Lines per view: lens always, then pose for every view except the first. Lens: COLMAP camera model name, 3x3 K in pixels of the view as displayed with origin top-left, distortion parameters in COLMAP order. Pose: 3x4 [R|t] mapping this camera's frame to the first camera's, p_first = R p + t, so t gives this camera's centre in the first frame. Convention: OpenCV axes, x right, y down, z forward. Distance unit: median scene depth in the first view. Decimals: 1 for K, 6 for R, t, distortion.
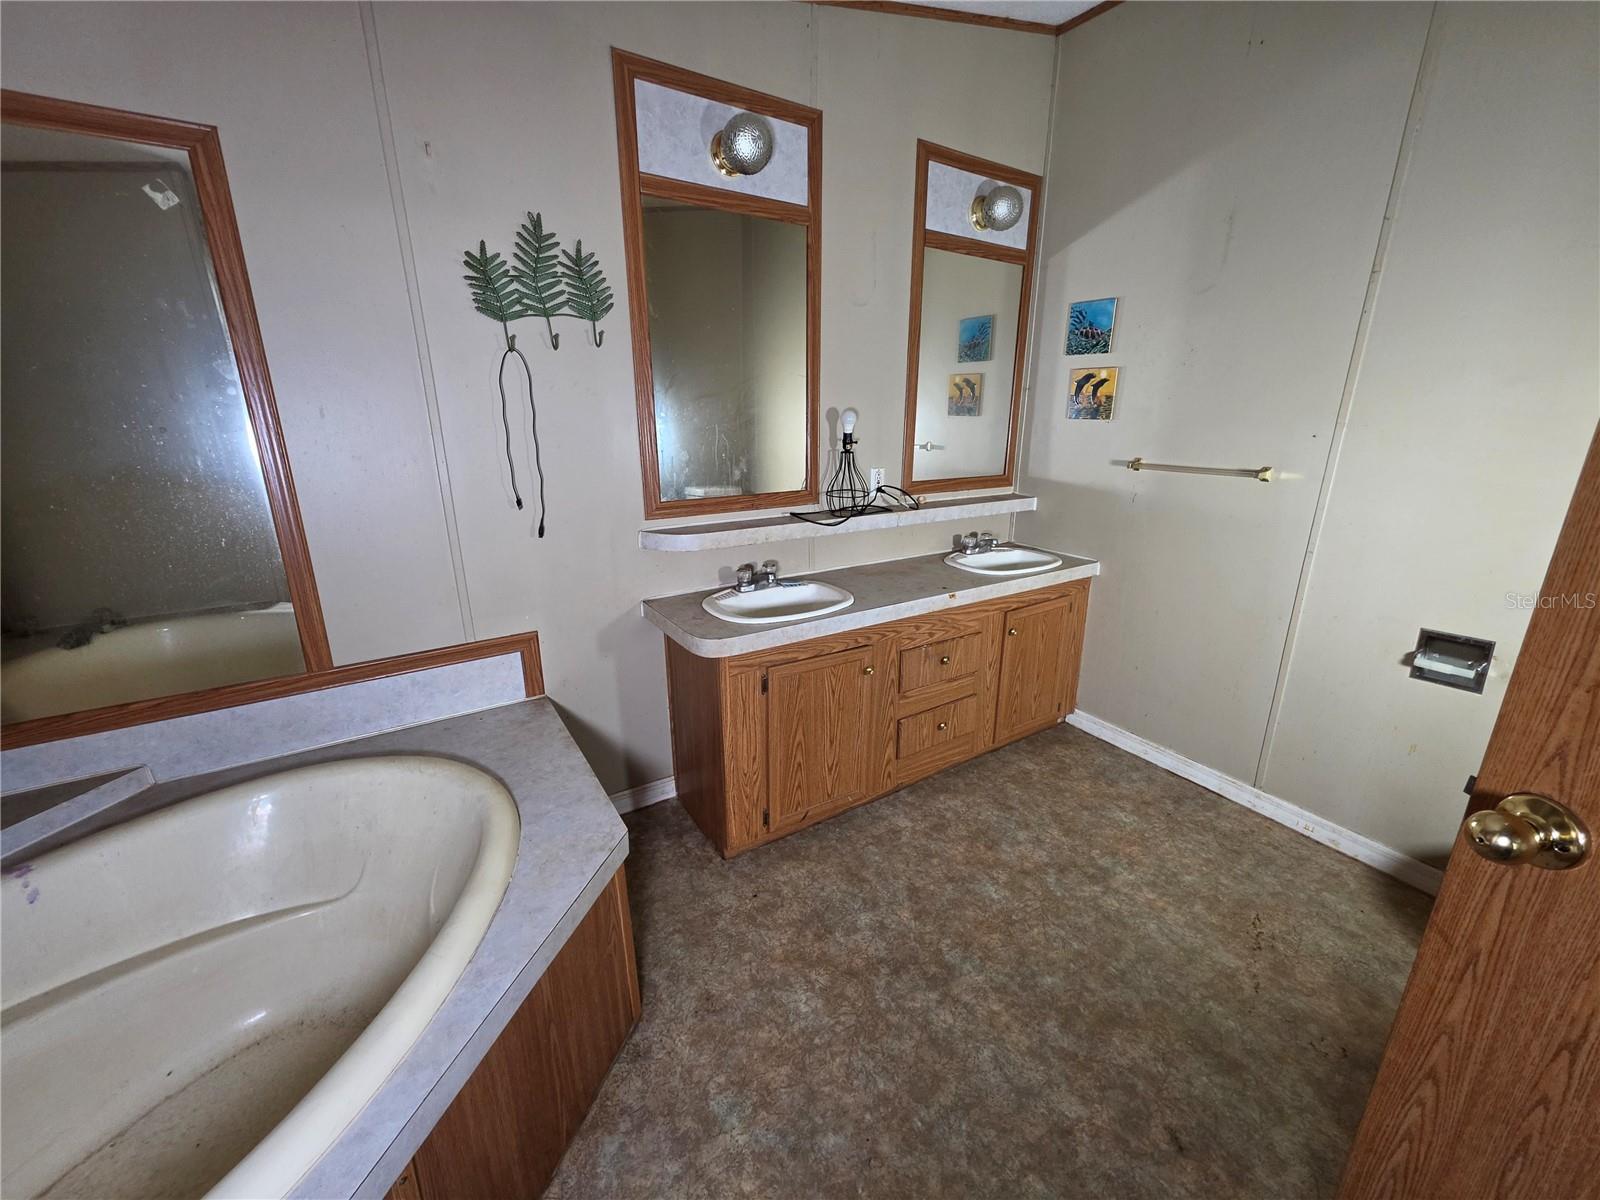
lens RADIAL K [[642.5, 0, 806.6], [0, 642.5, 596.9], [0, 0, 1]] dist [0.003869, -0.000632]
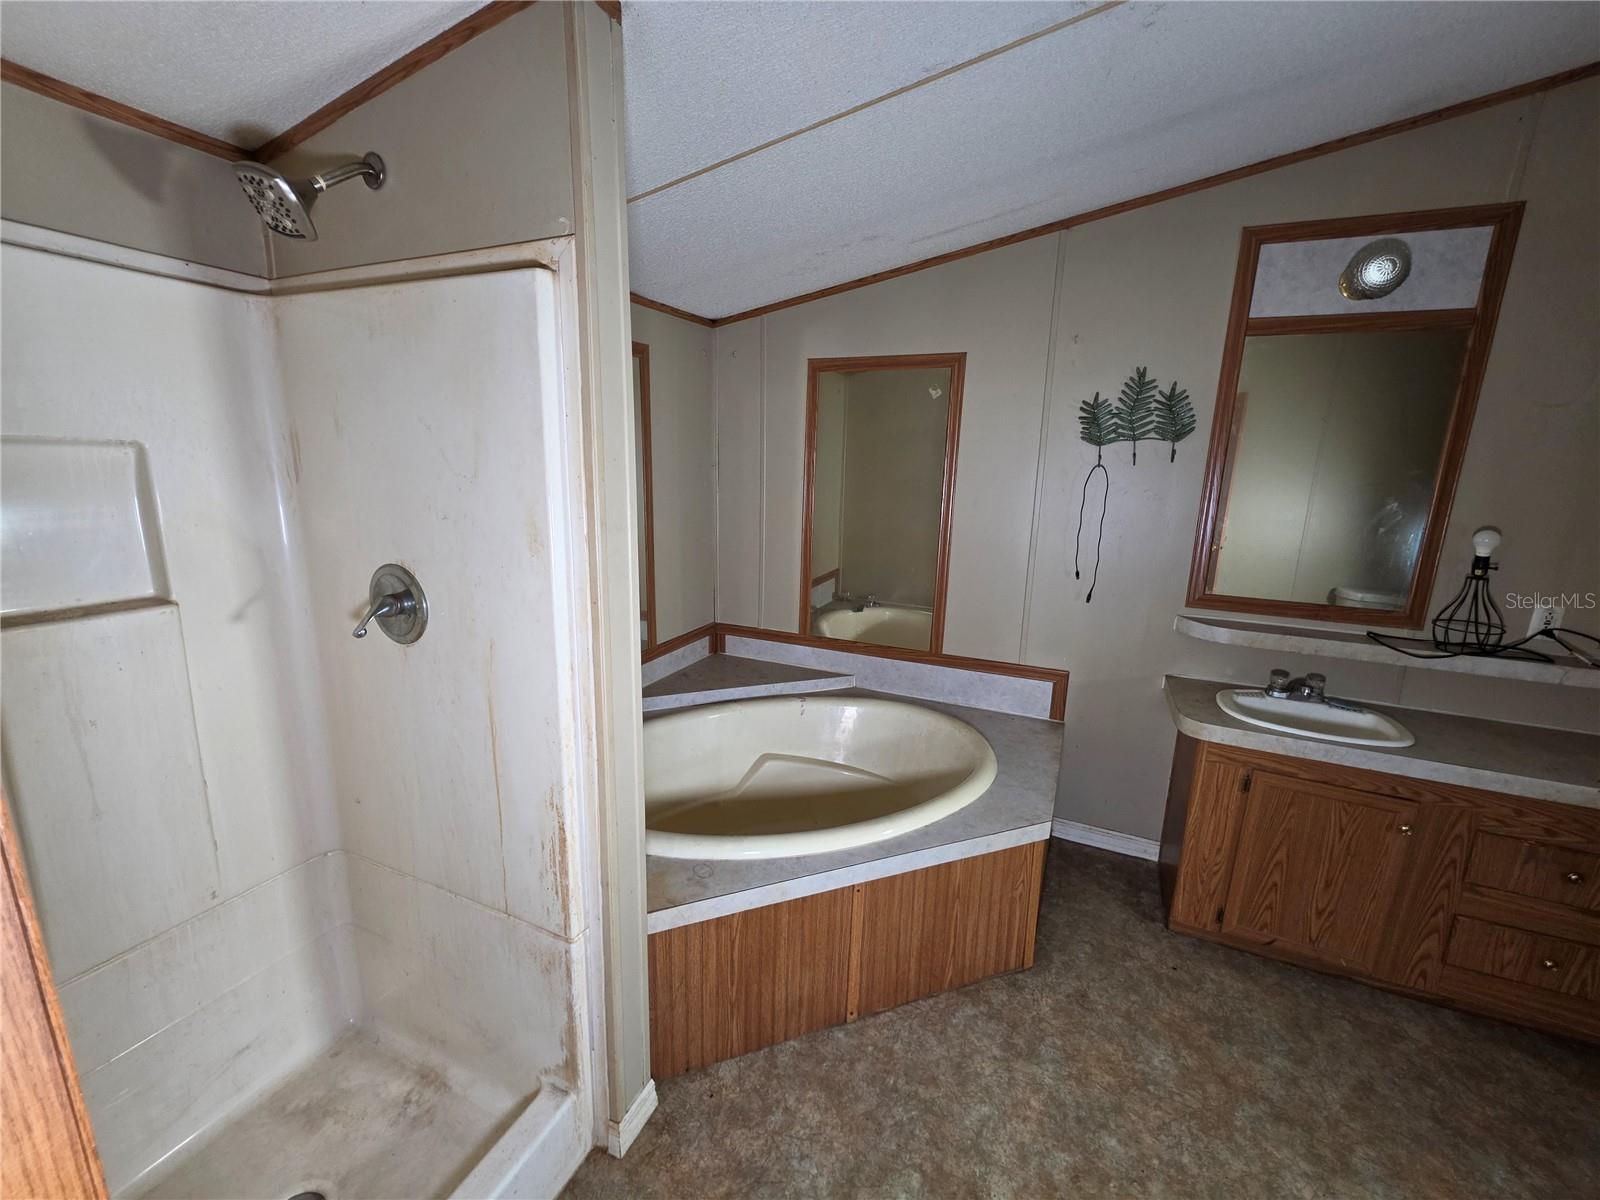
lens RADIAL K [[642.5, 0, 804.0], [0, 642.5, 599.0], [0, 0, 1]] dist [0.003869, -0.000632]
pose [[0.538533, 0.191955, -0.820448, 0.345824], [-0.263971, 0.963124, 0.052068, -0.015303], [0.800188, 0.188534, 0.569345, -0.207473]]
